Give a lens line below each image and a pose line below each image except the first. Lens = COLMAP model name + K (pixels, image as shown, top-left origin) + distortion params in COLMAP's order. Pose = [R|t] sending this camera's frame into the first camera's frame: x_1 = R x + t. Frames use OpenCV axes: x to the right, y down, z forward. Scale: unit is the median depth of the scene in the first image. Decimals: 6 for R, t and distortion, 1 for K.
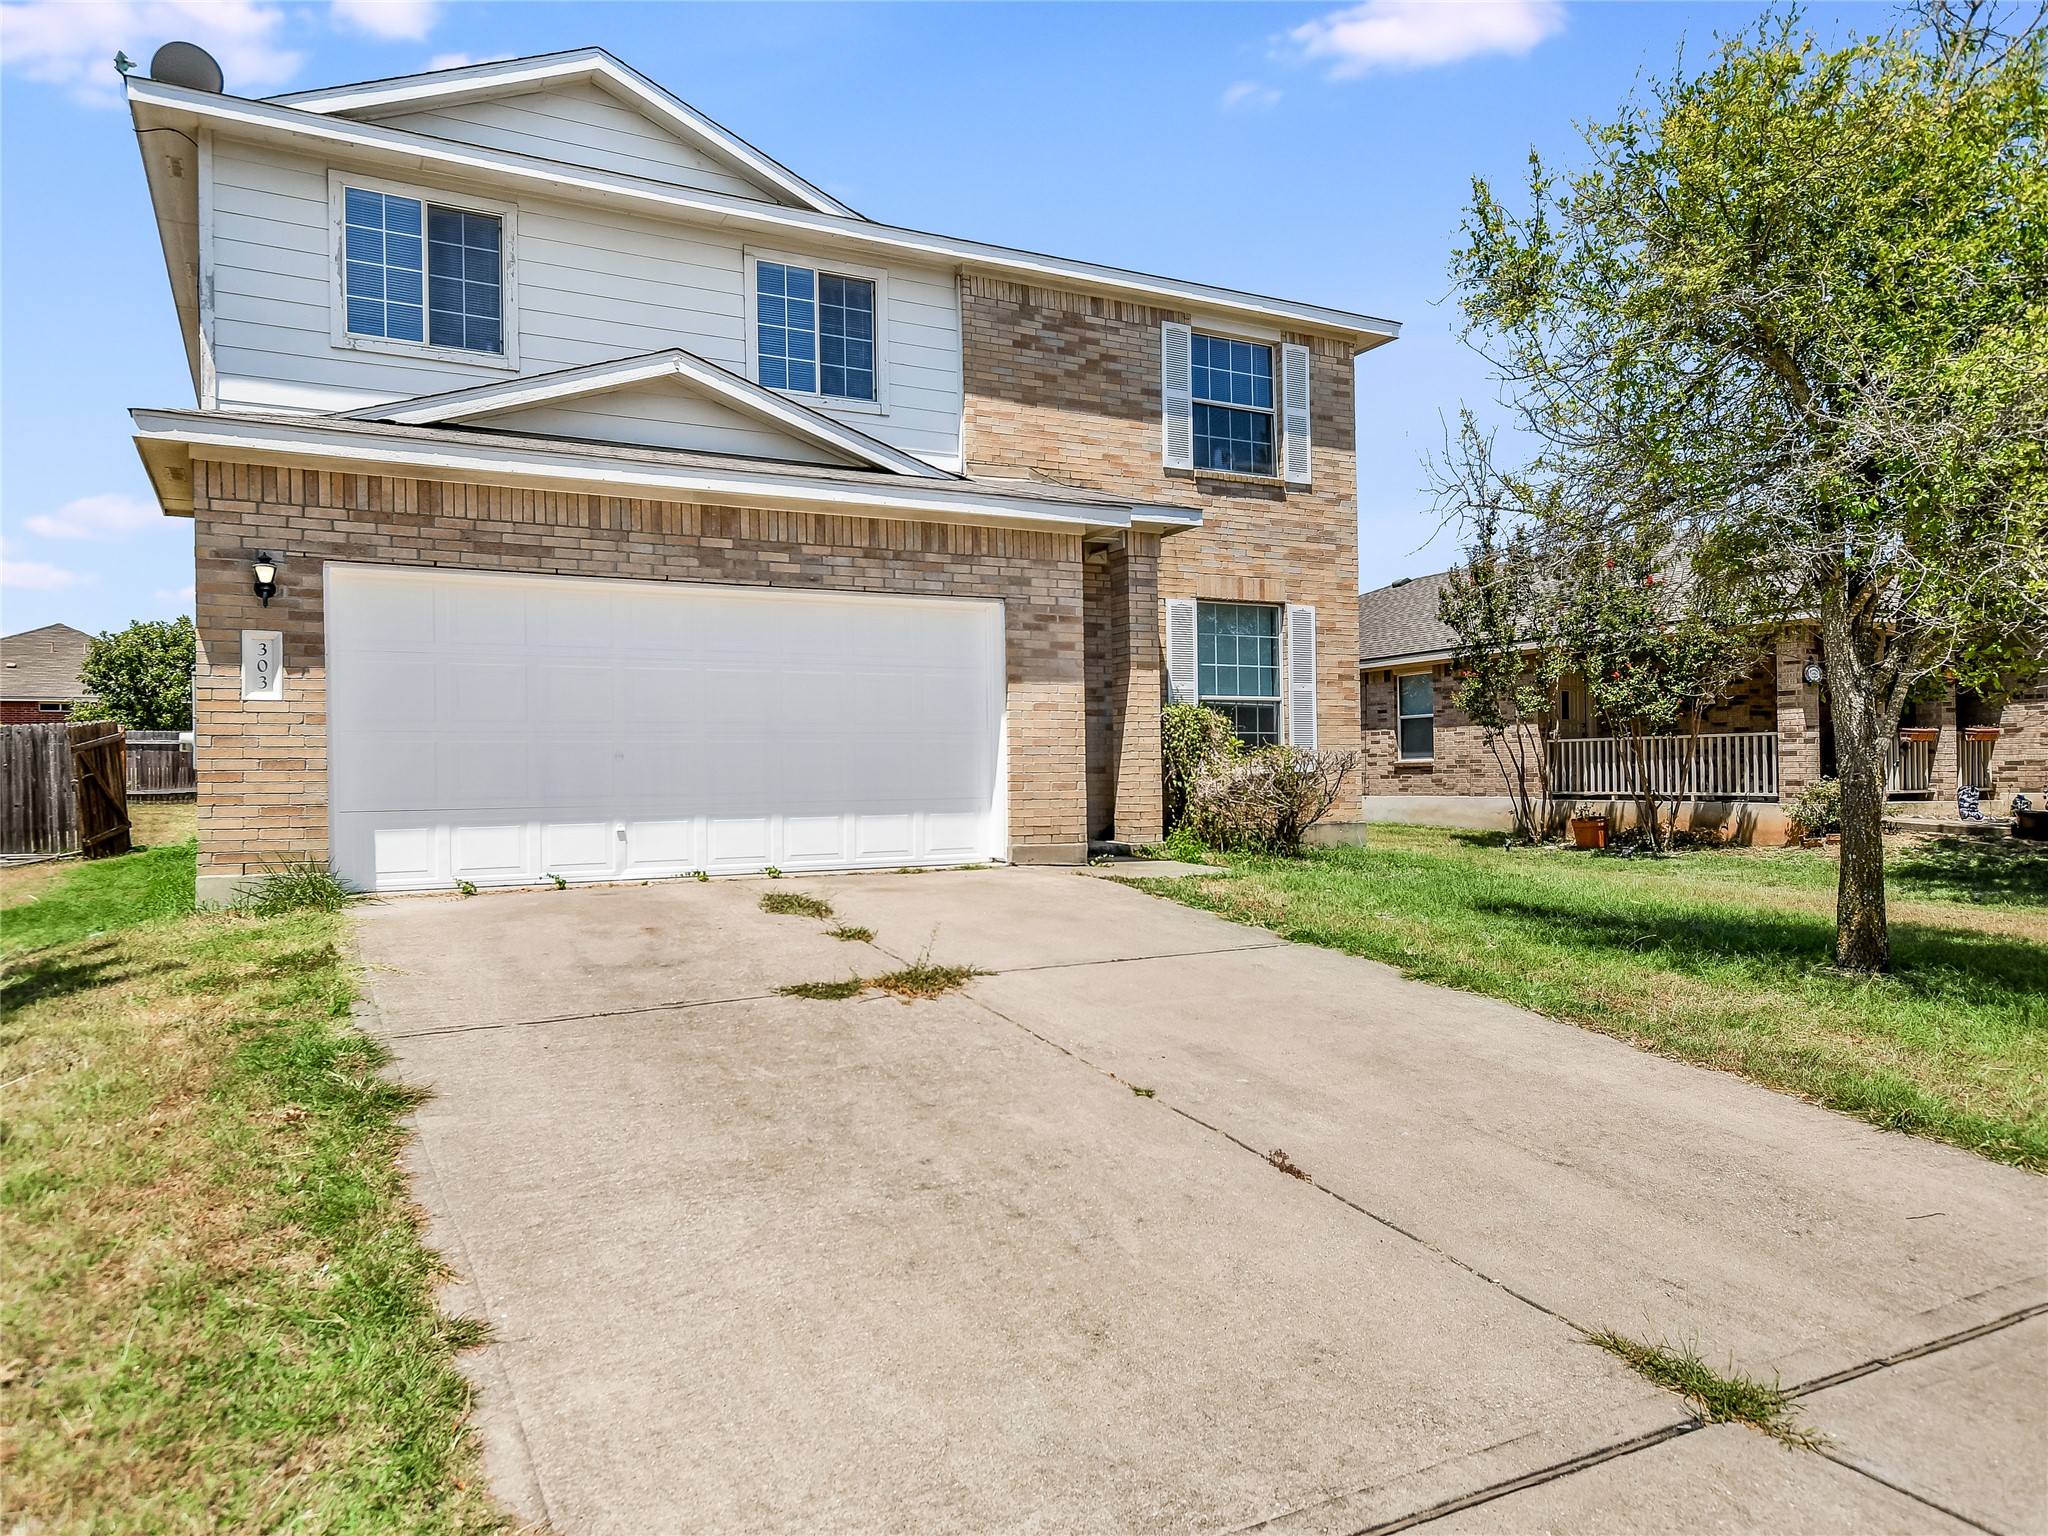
lens RADIAL K [[1231.6, 0, 1018.4], [0, 1231.6, 790.2], [0, 0, 1]] dist [0.002292, 0.000780]
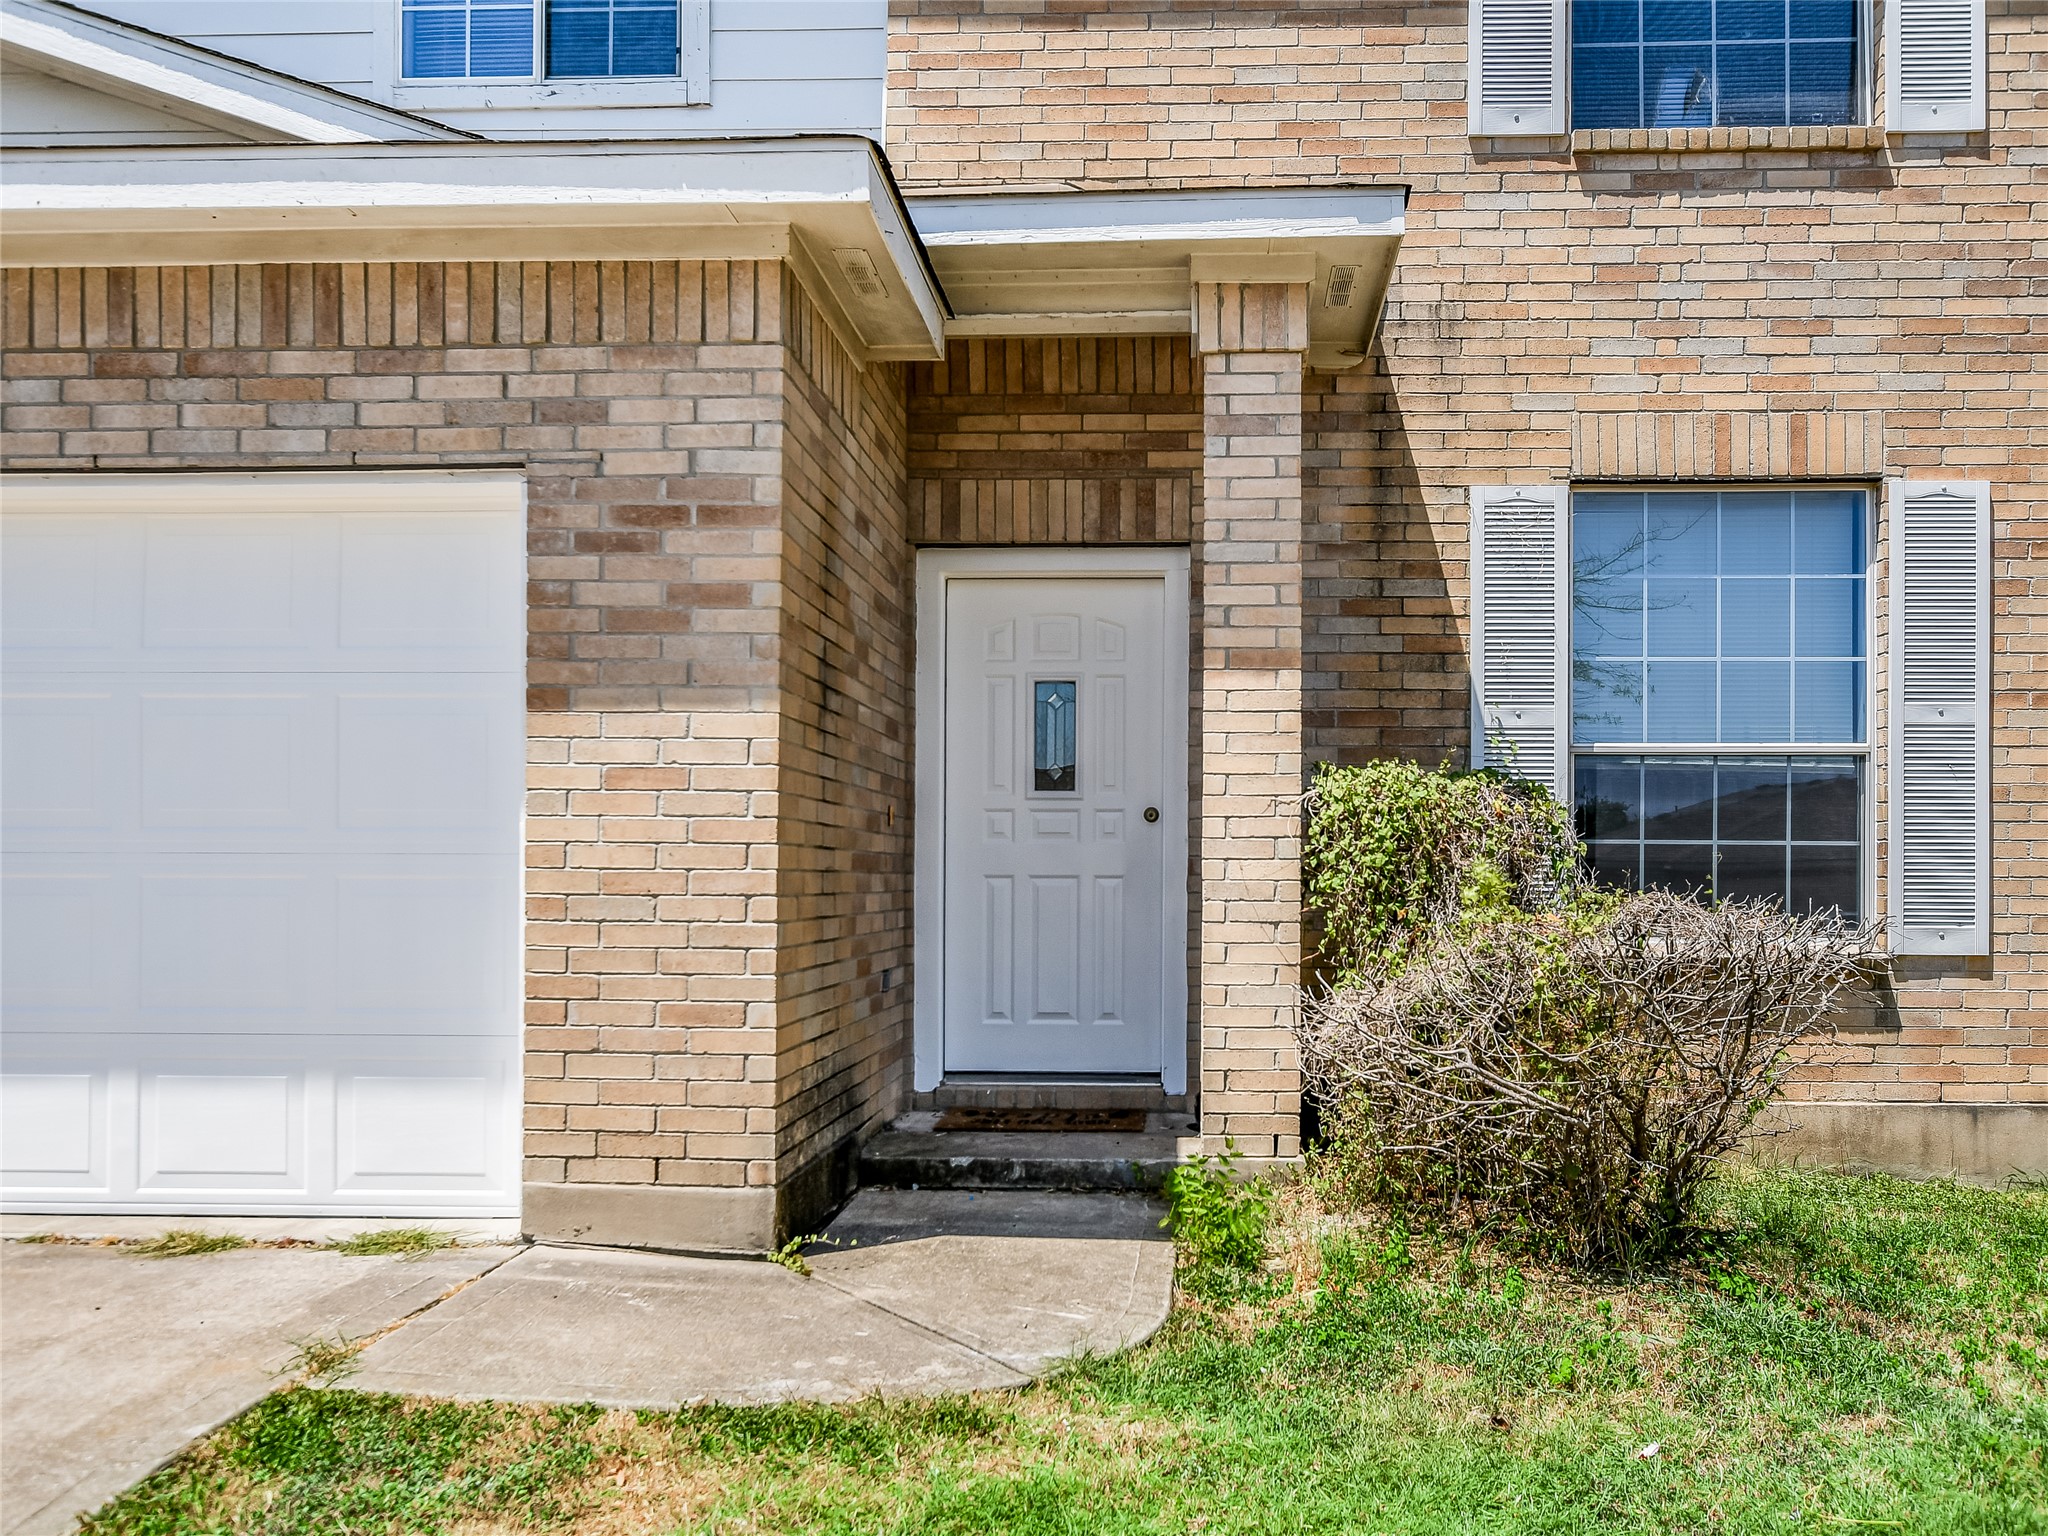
lens RADIAL K [[1707.6, 0, 1023.9], [0, 1707.6, 889.0], [0, 0, 1]] dist [-0.005612, 0.014533]
pose [[0.876277, 0.018496, -0.481453, 0.332981], [-0.021483, 0.999769, -0.000692, -0.038774], [0.481329, 0.010949, 0.876472, 0.631457]]
